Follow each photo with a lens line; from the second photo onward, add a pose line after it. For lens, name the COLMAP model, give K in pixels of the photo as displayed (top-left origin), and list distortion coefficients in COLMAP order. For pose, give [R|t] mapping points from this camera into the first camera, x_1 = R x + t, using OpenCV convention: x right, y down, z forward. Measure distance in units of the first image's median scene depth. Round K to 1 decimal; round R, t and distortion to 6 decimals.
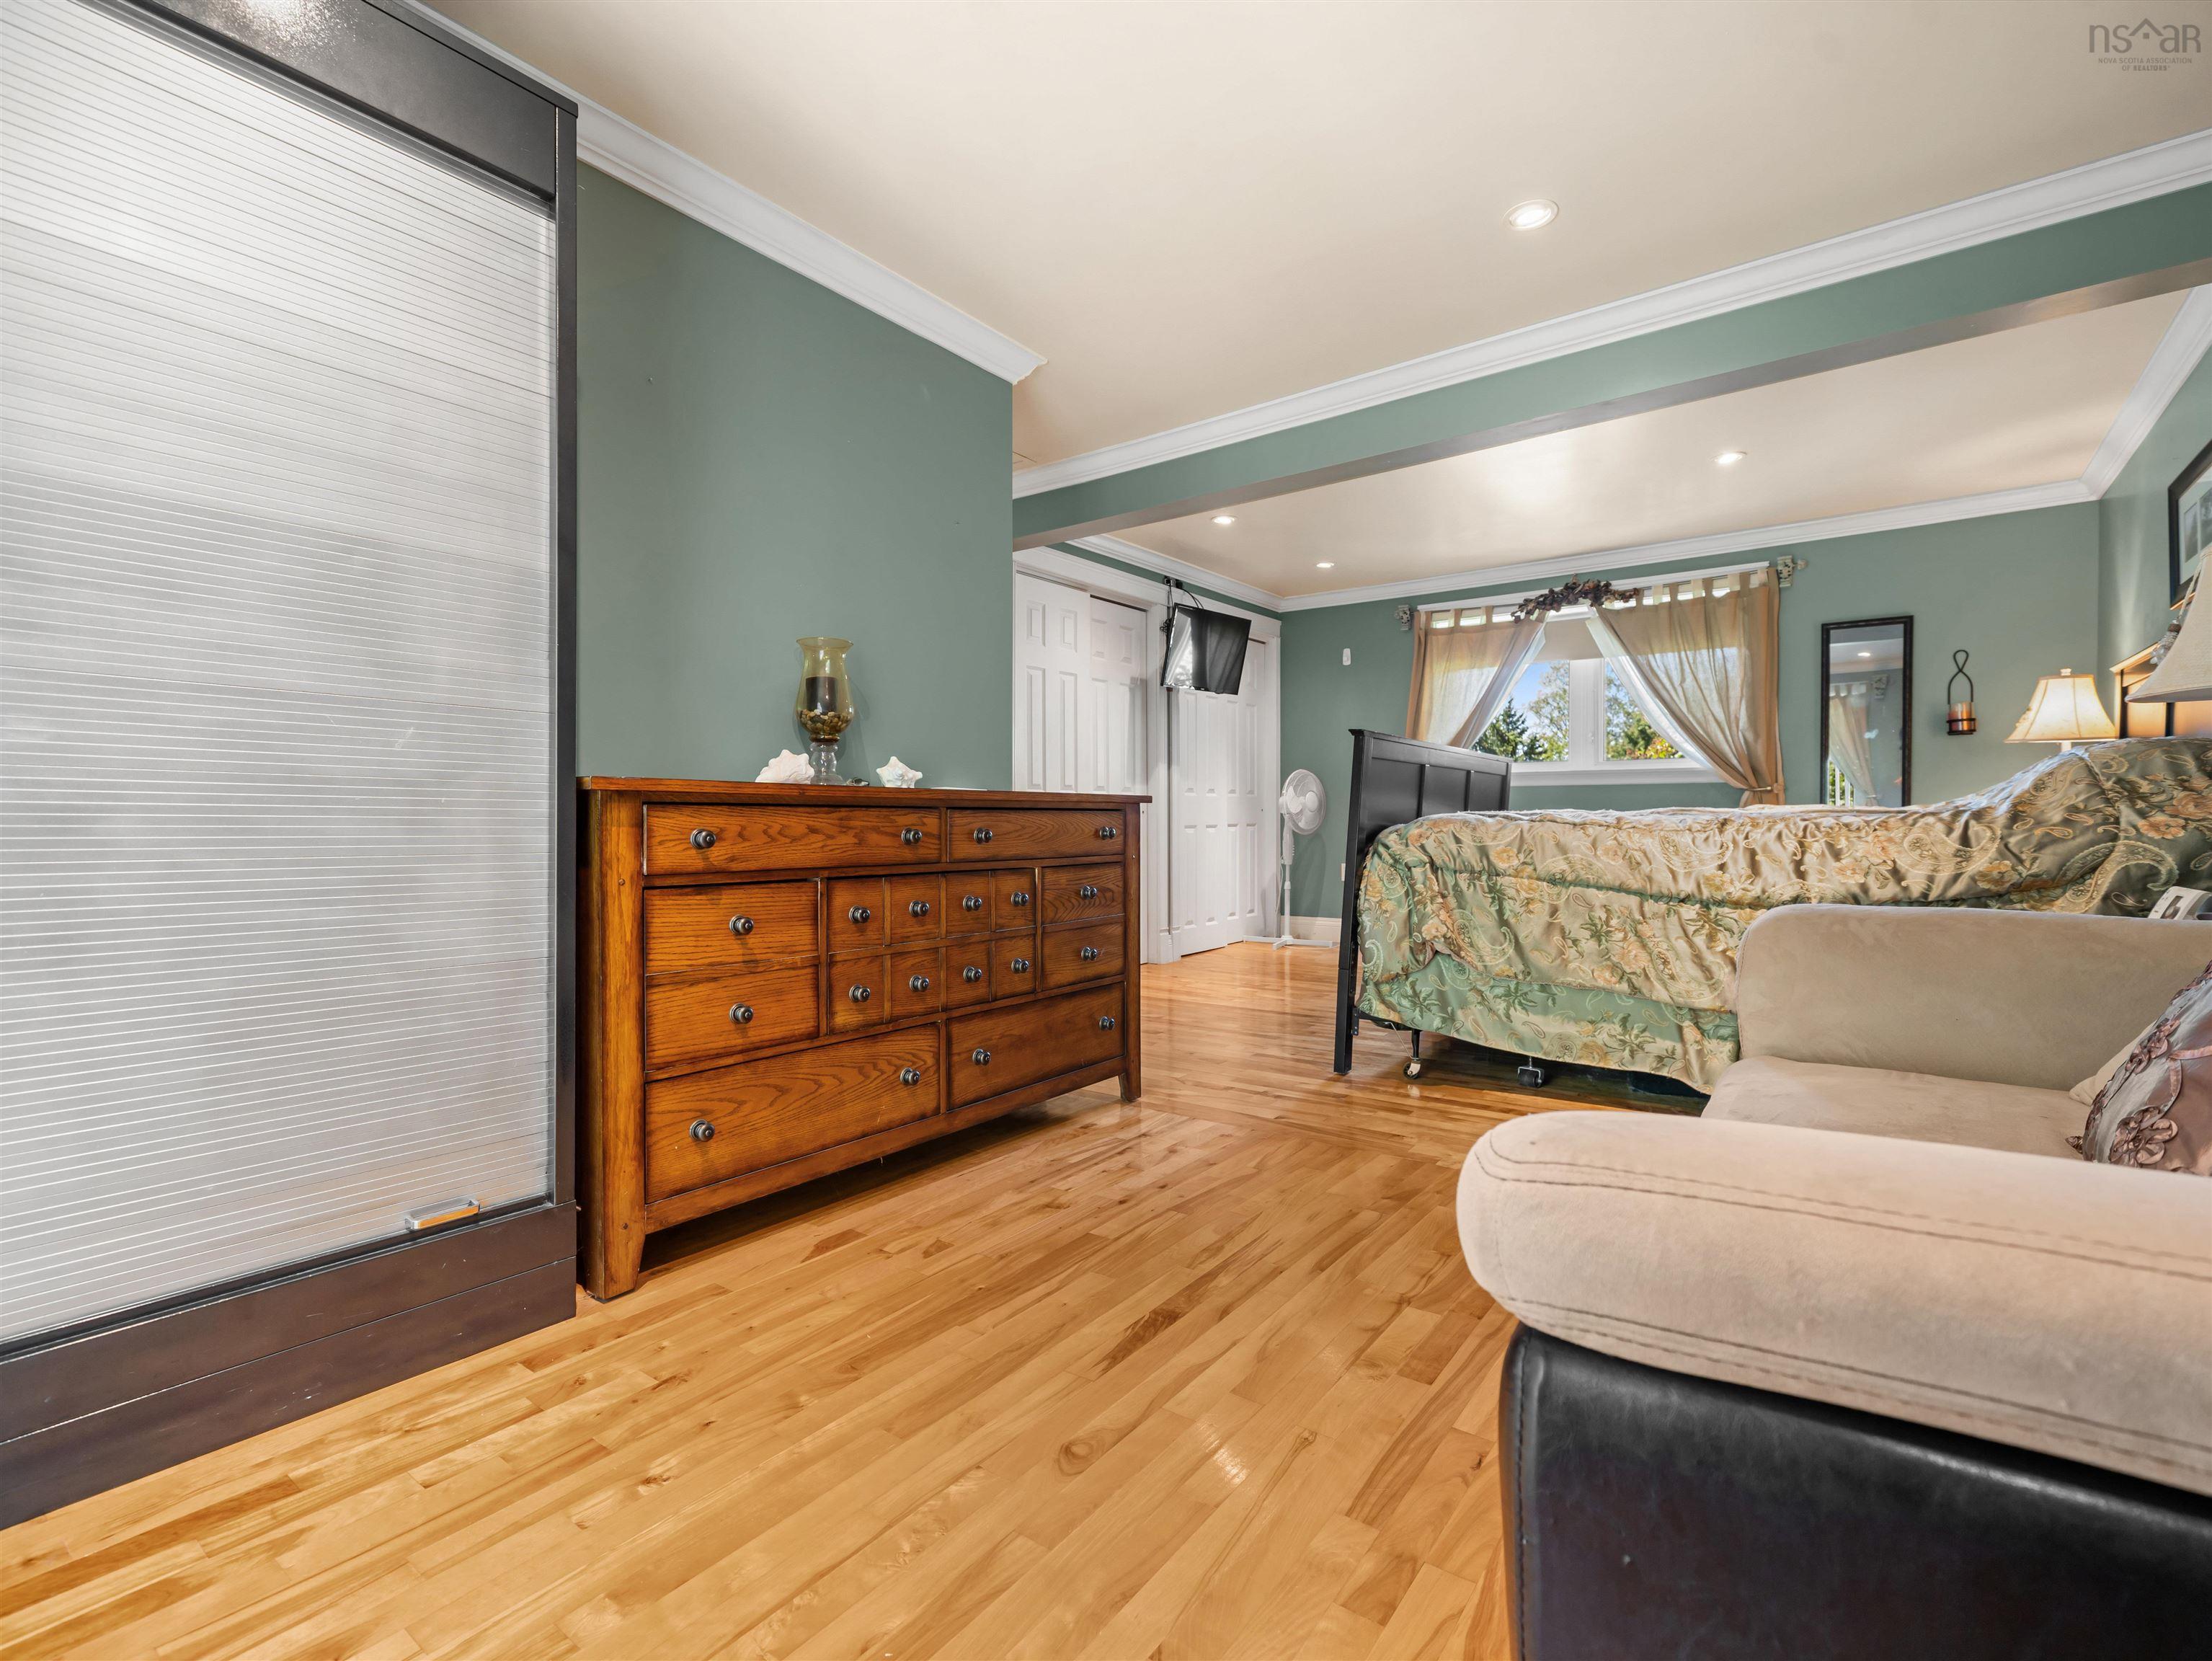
lens RADIAL K [[1027.7, 0, 1104.2], [0, 1027.7, 829.8], [0, 0, 1]] dist [-0.001681, -0.001092]
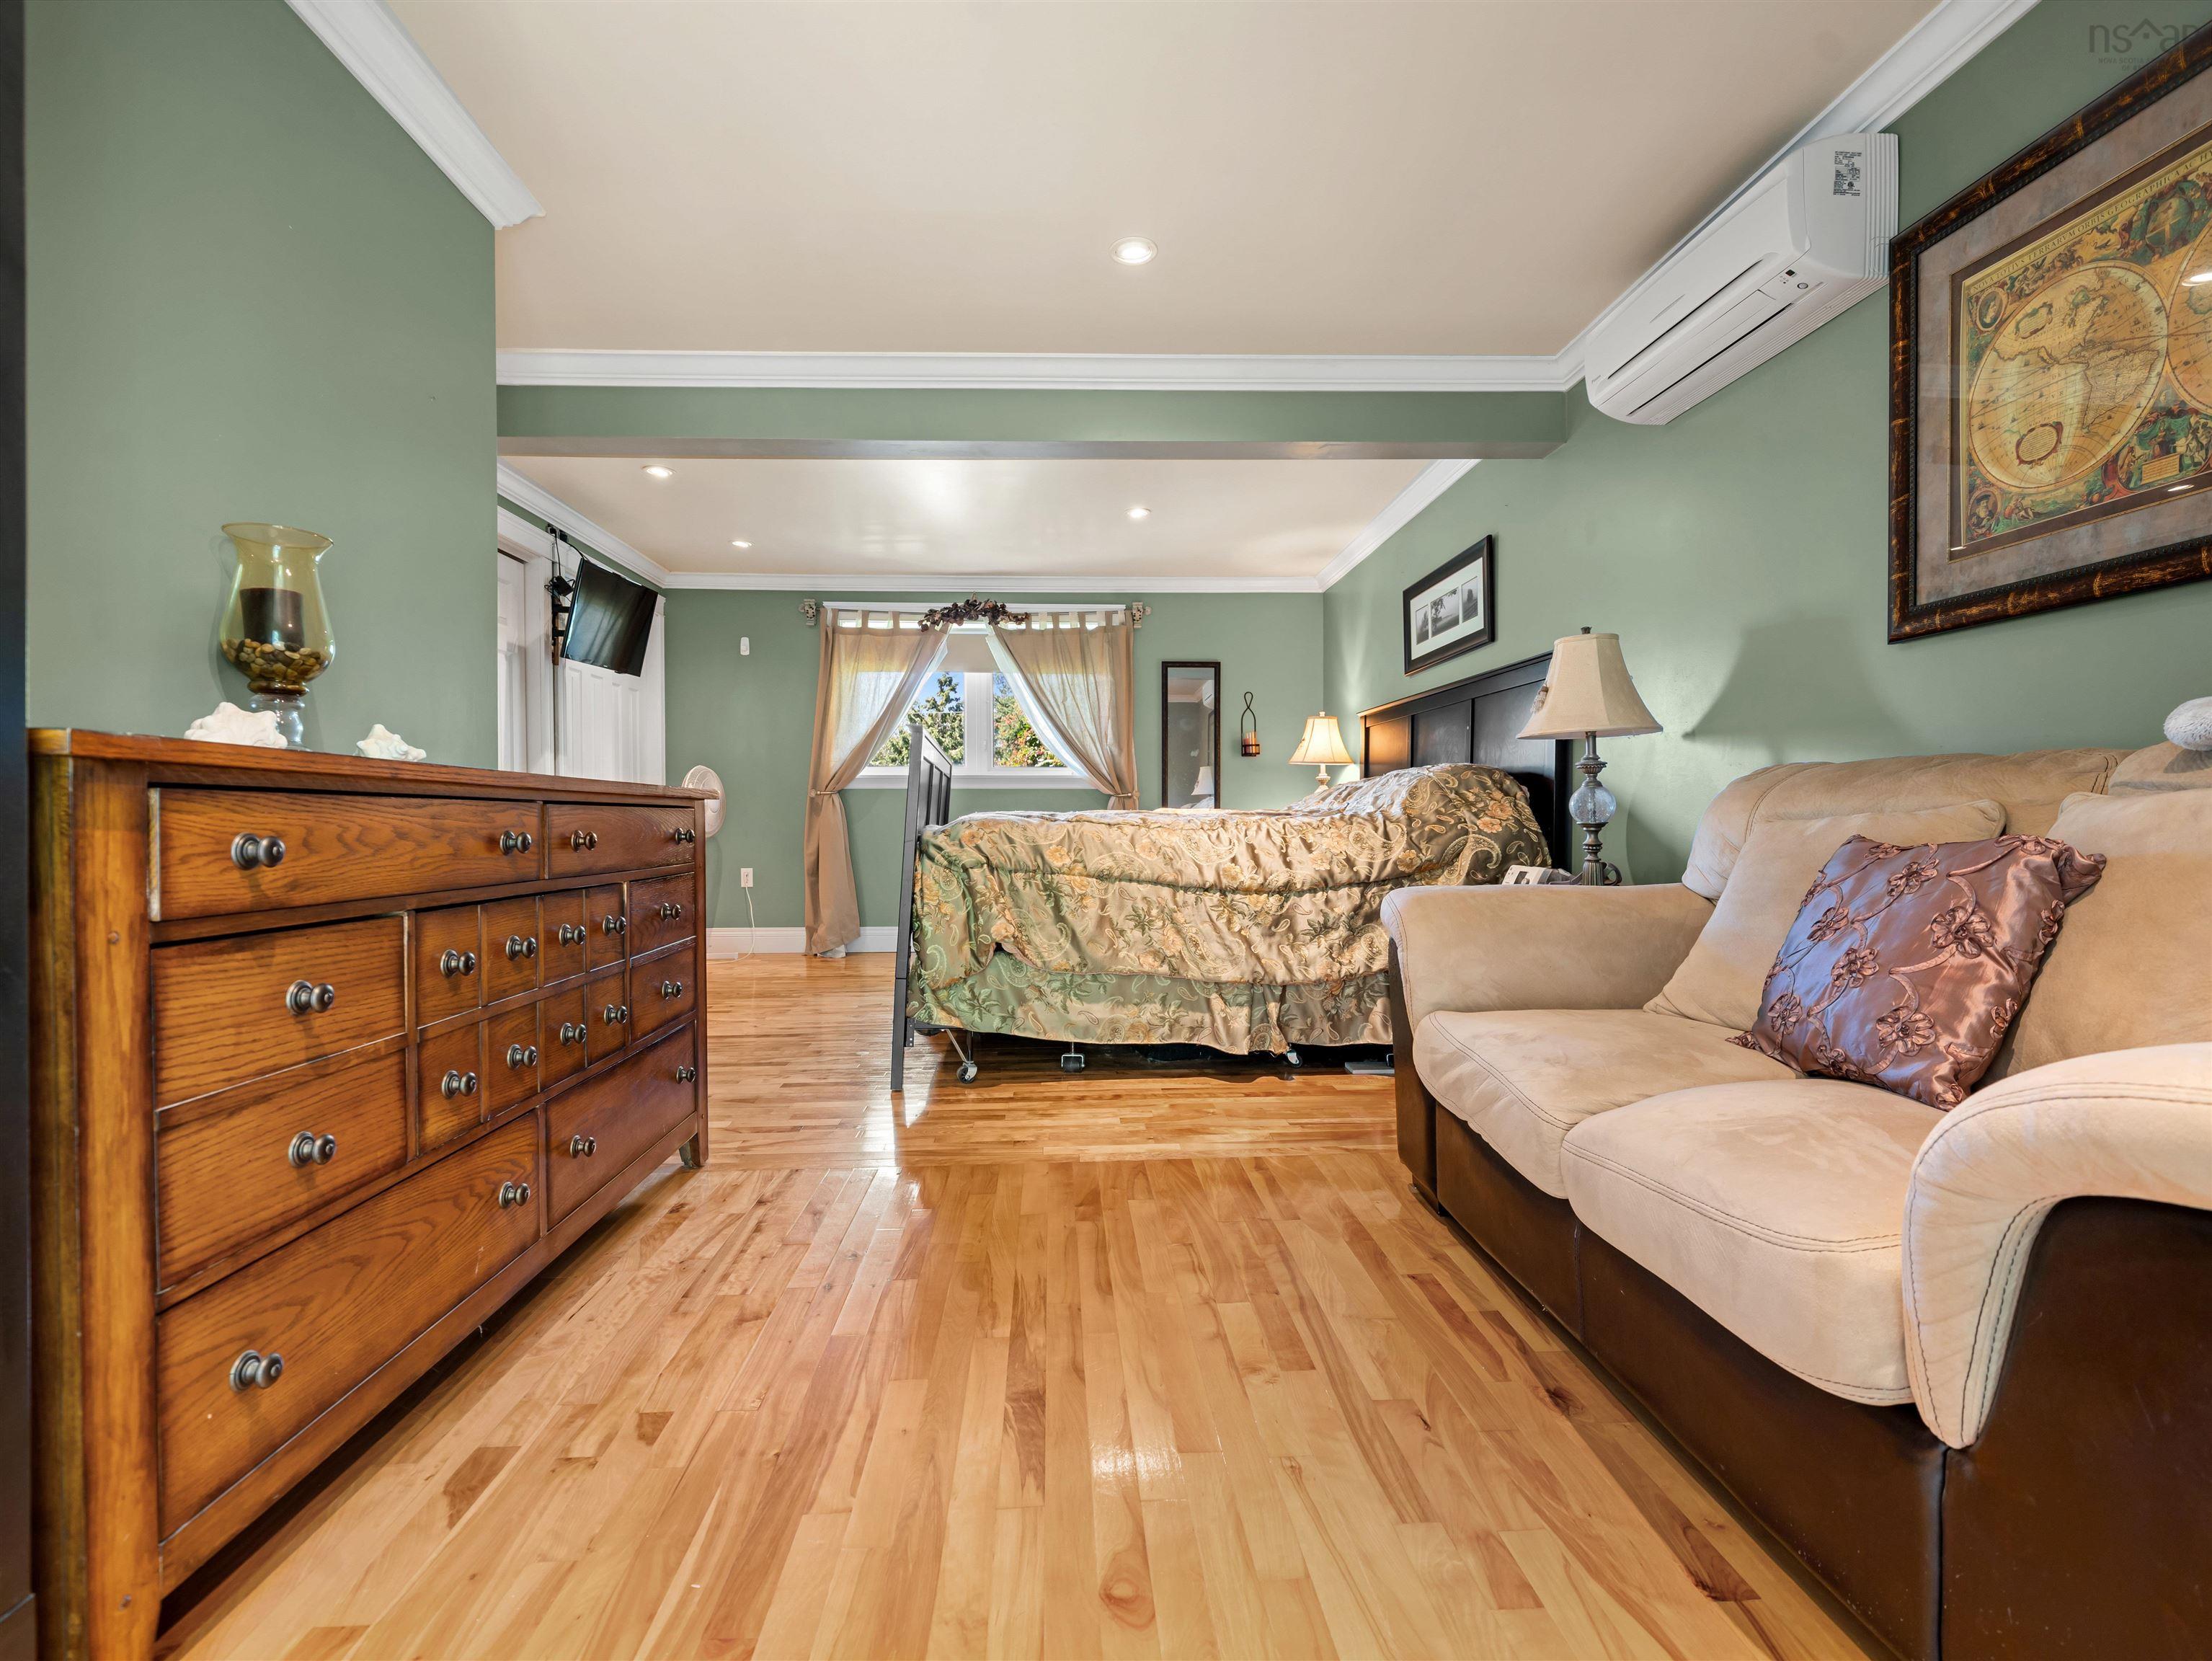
lens RADIAL K [[1027.7, 0, 1105.3], [0, 1027.7, 830.0], [0, 0, 1]] dist [-0.001681, -0.001092]
pose [[0.769762, -0.005424, 0.638308, -0.284597], [0.006521, 0.999979, 0.000634, -0.000029], [-0.638298, 0.003674, 0.769781, 0.197087]]
